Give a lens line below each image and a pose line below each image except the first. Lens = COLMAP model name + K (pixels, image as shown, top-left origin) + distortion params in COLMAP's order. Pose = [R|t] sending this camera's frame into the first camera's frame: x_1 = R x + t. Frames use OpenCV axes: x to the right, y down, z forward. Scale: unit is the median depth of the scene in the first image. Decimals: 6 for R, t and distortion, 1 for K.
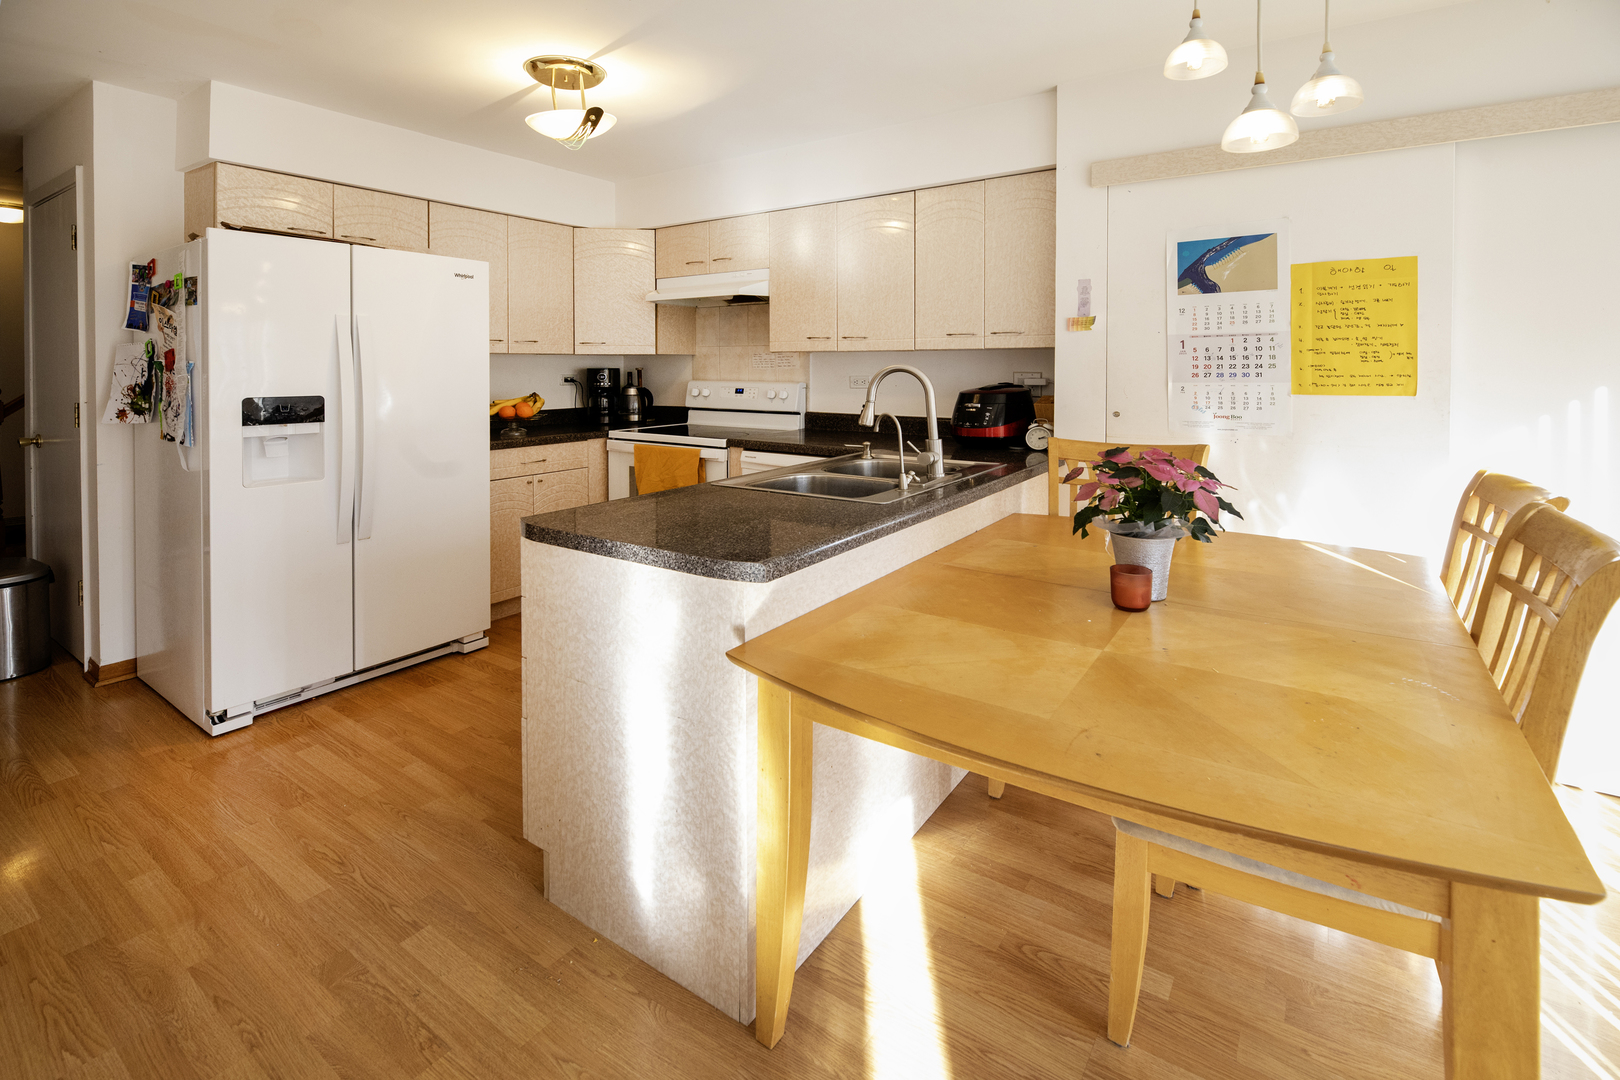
lens RADIAL K [[684.1, 0, 810.0], [0, 684.1, 540.0], [0, 0, 1]] dist [0.001158, 0.000234]
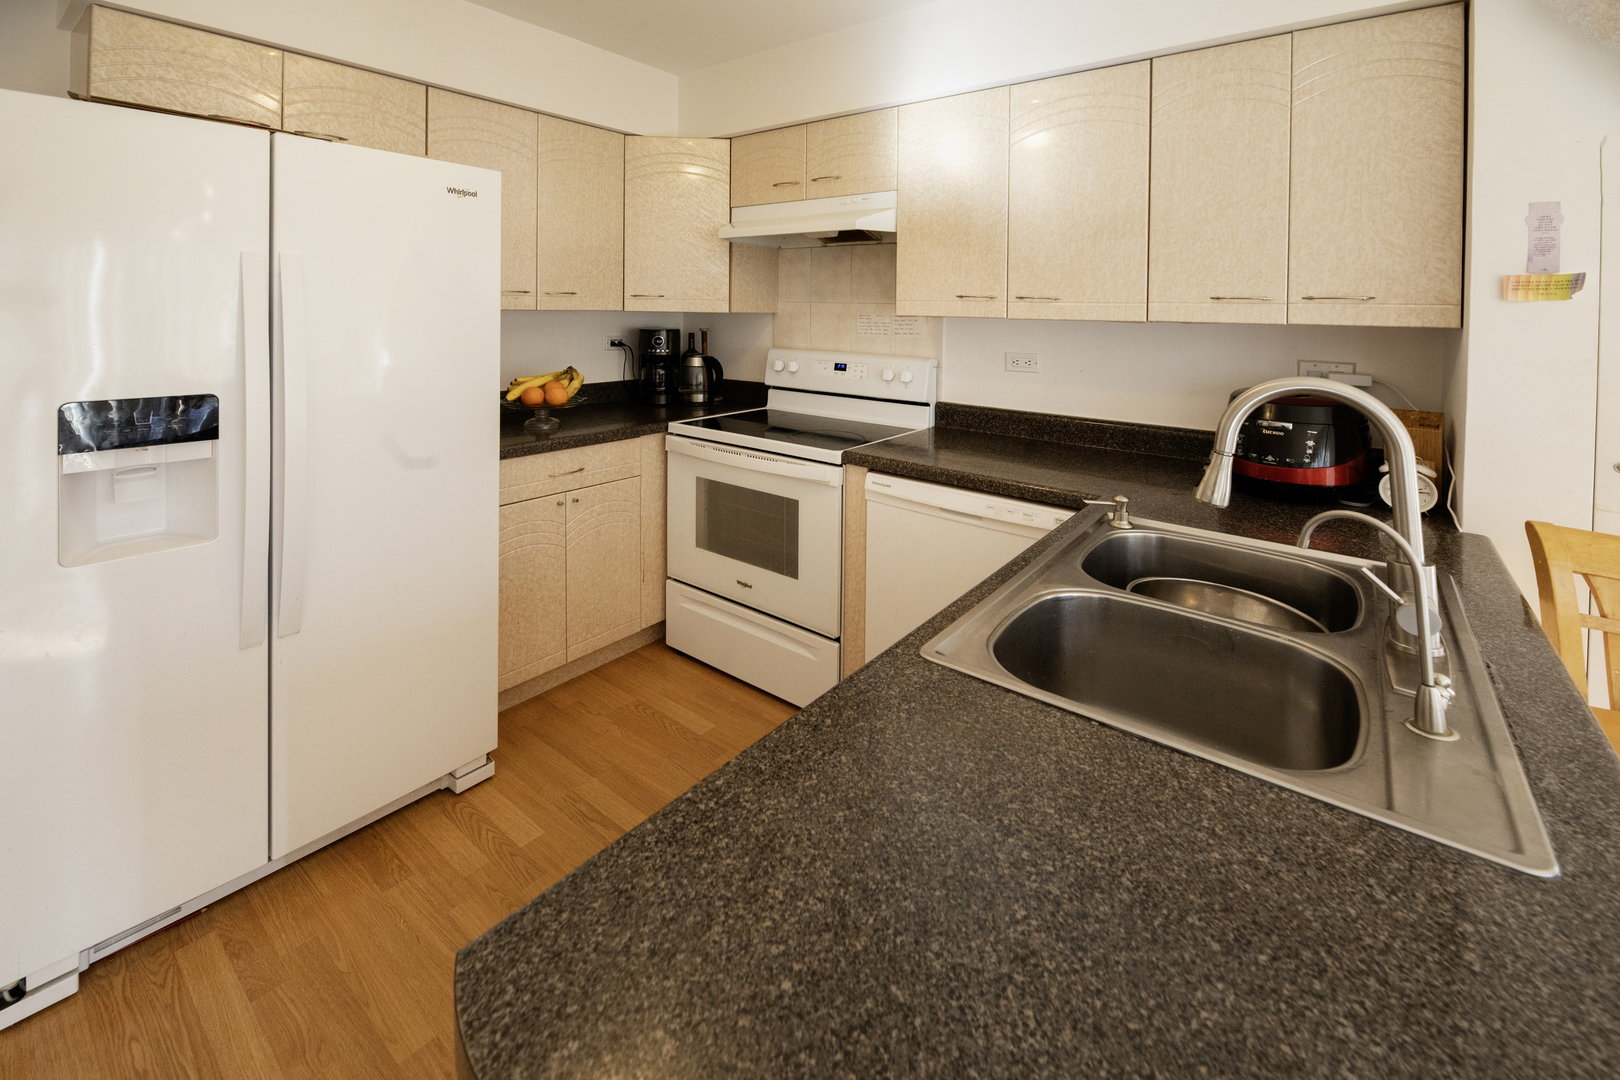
lens RADIAL K [[755.1, 0, 808.9], [0, 755.1, 613.2], [0, 0, 1]] dist [-0.002333, -0.001051]
pose [[0.995189, 0.052540, -0.082692, -0.061416], [-0.042220, 0.991639, 0.121939, -0.057442], [0.088407, -0.117861, 0.989087, 0.174412]]
